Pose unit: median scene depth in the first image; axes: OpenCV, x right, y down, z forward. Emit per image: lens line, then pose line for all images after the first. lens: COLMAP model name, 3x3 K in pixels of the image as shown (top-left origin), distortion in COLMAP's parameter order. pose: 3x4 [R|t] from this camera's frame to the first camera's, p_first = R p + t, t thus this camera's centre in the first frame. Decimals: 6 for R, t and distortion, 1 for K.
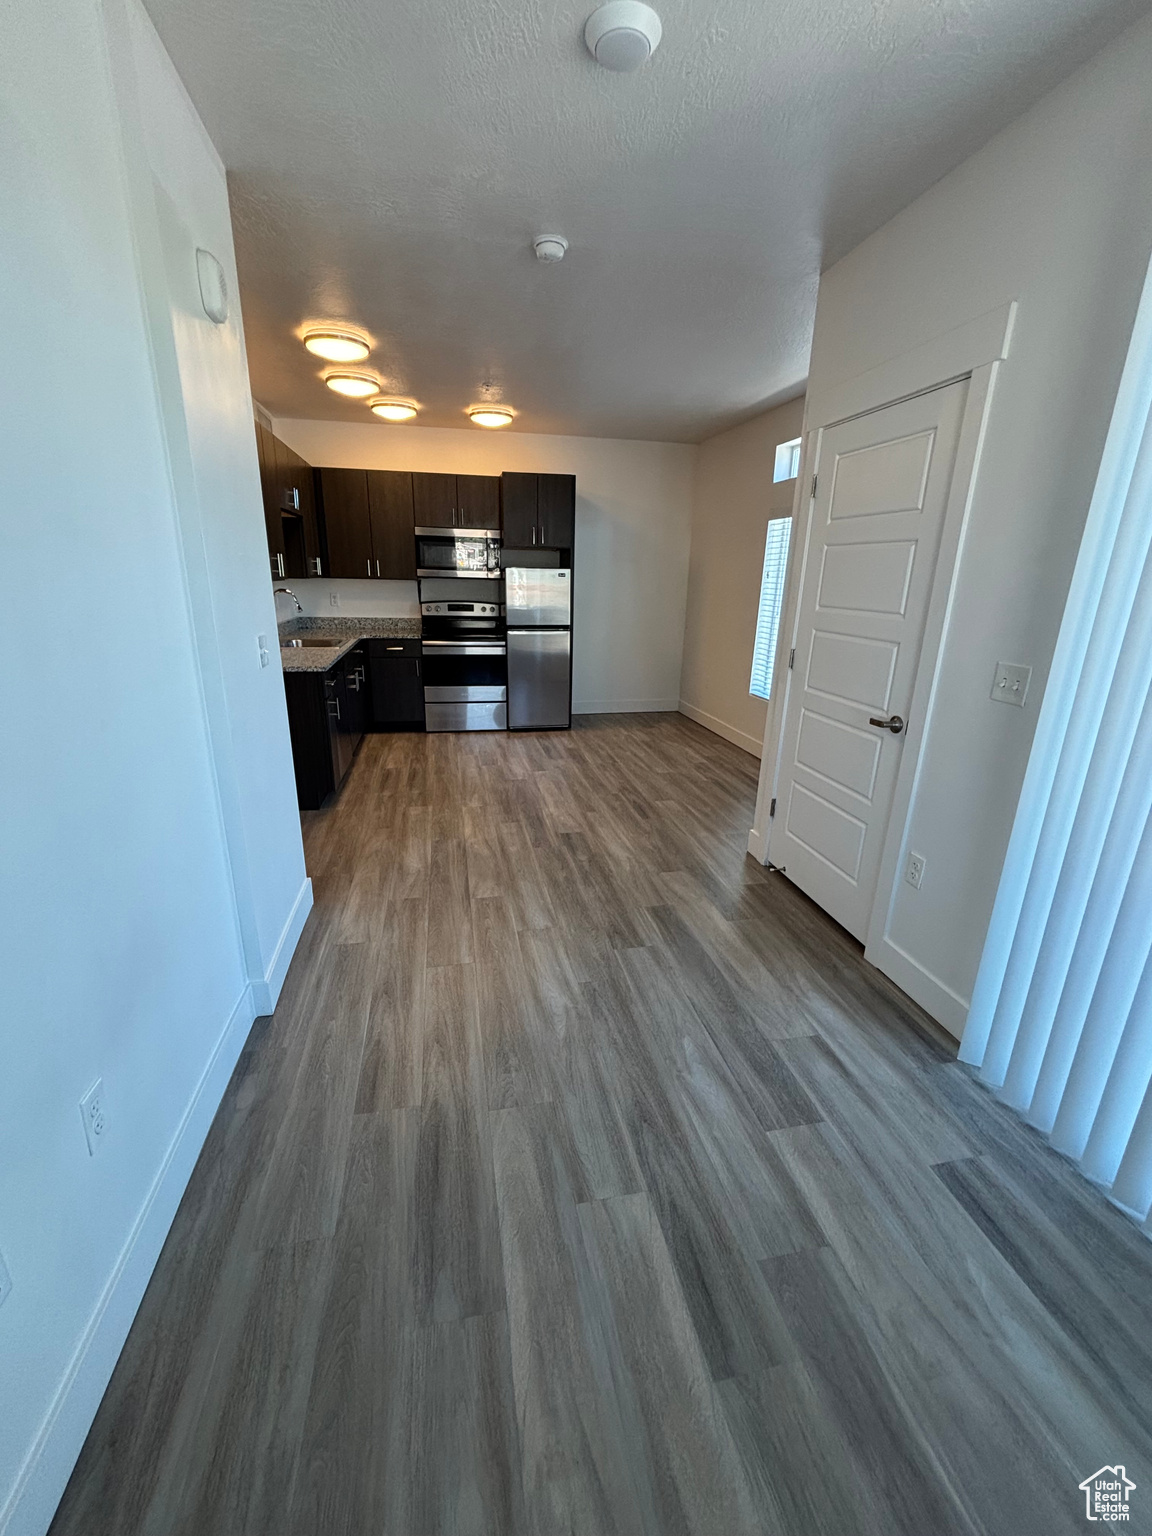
lens RADIAL K [[627.4, 0, 574.2], [0, 627.4, 763.9], [0, 0, 1]] dist [0.002846, 0.000069]
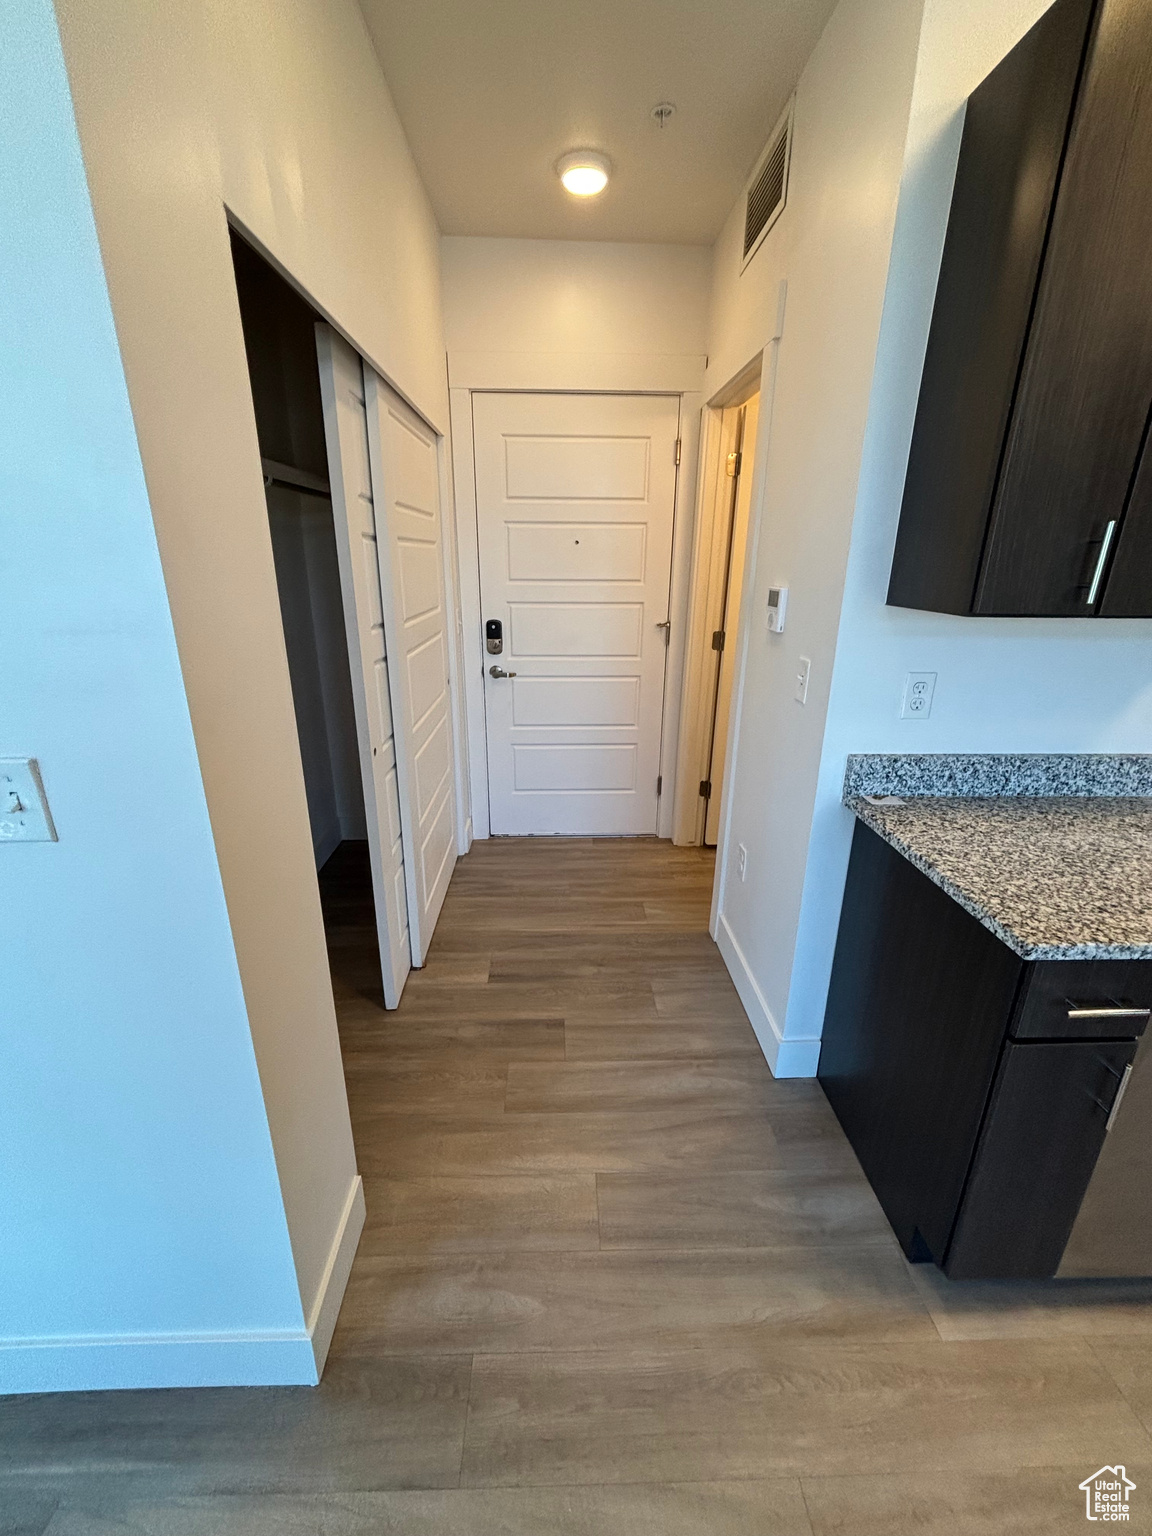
lens RADIAL K [[627.4, 0, 574.2], [0, 627.4, 763.9], [0, 0, 1]] dist [0.002846, 0.000069]
pose [[-0.180276, 0.290556, -0.939722, -0.132177], [-0.296008, 0.895061, 0.333534, -0.251321], [0.938019, 0.338294, -0.075351, 0.801969]]
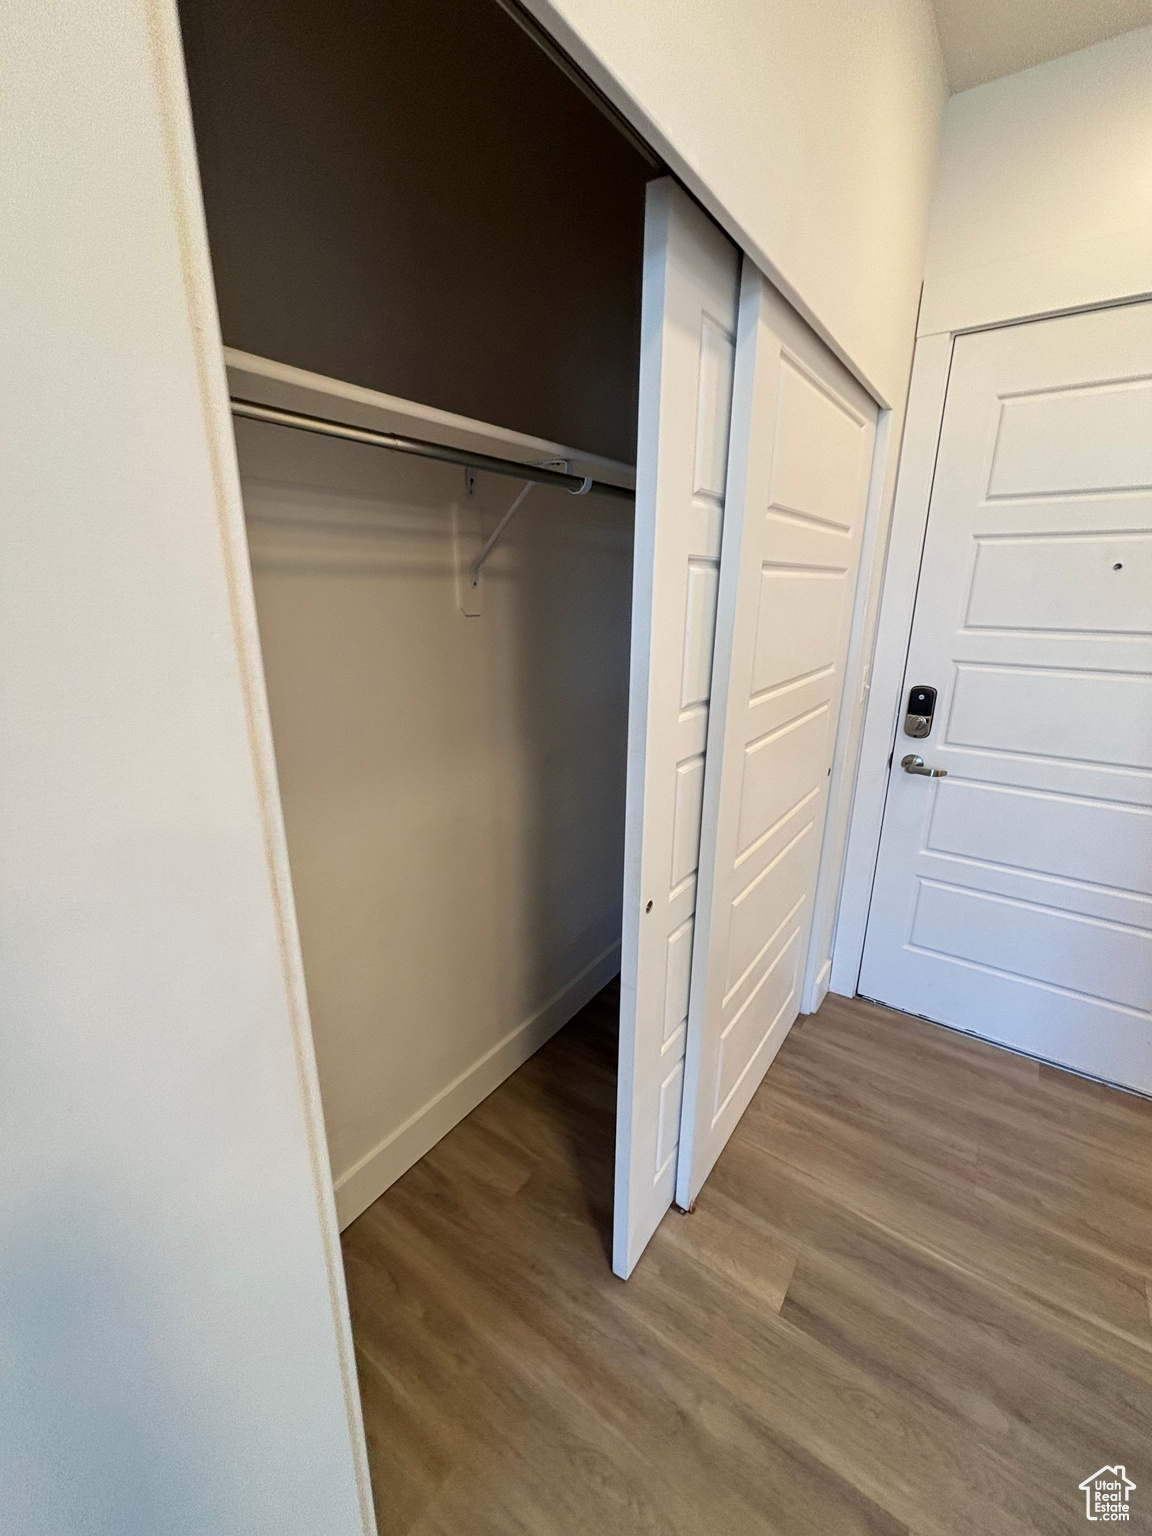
lens RADIAL K [[627.4, 0, 574.2], [0, 627.4, 763.9], [0, 0, 1]] dist [0.002846, 0.000069]
pose [[-0.737315, 0.164115, -0.655311, -0.358964], [-0.216461, 0.861502, 0.459302, -0.239664], [0.639930, 0.480500, -0.599674, 0.739126]]
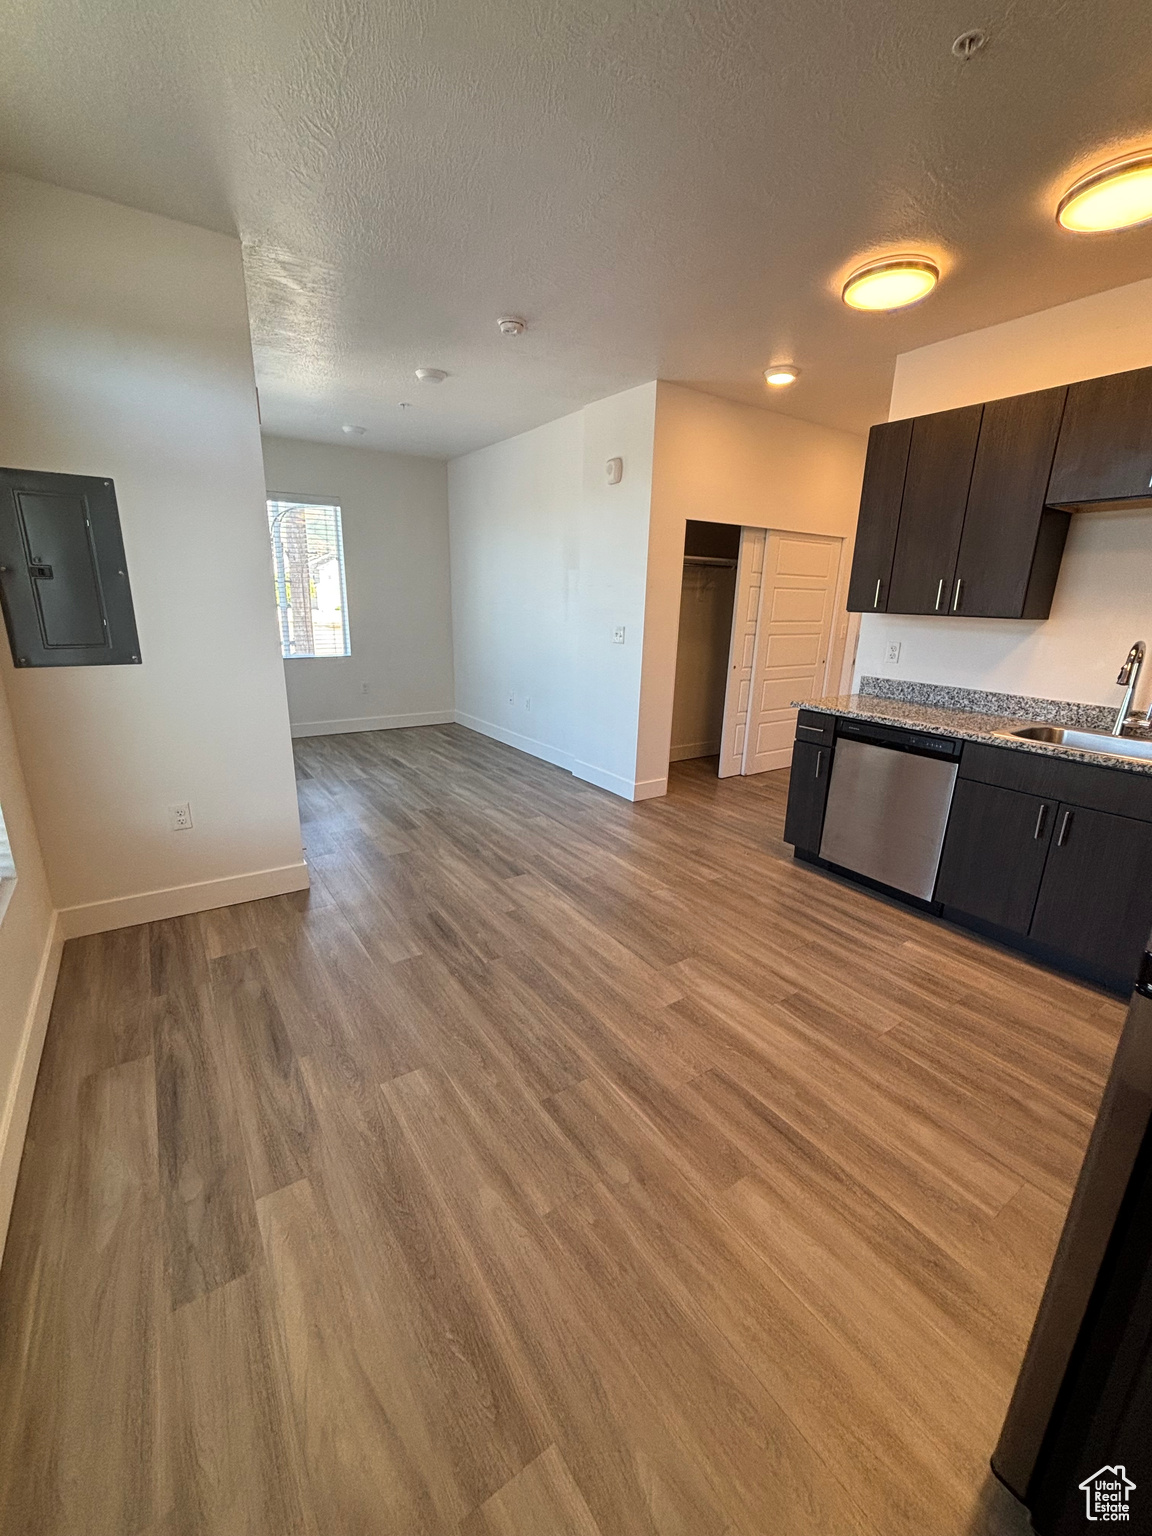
lens RADIAL K [[627.4, 0, 574.2], [0, 627.4, 763.9], [0, 0, 1]] dist [0.002846, 0.000069]
pose [[-0.923660, 0.052760, -0.379564, 0.242637], [-0.155588, 0.853535, 0.497263, -0.473435], [0.350206, 0.518357, -0.780167, 1.622097]]
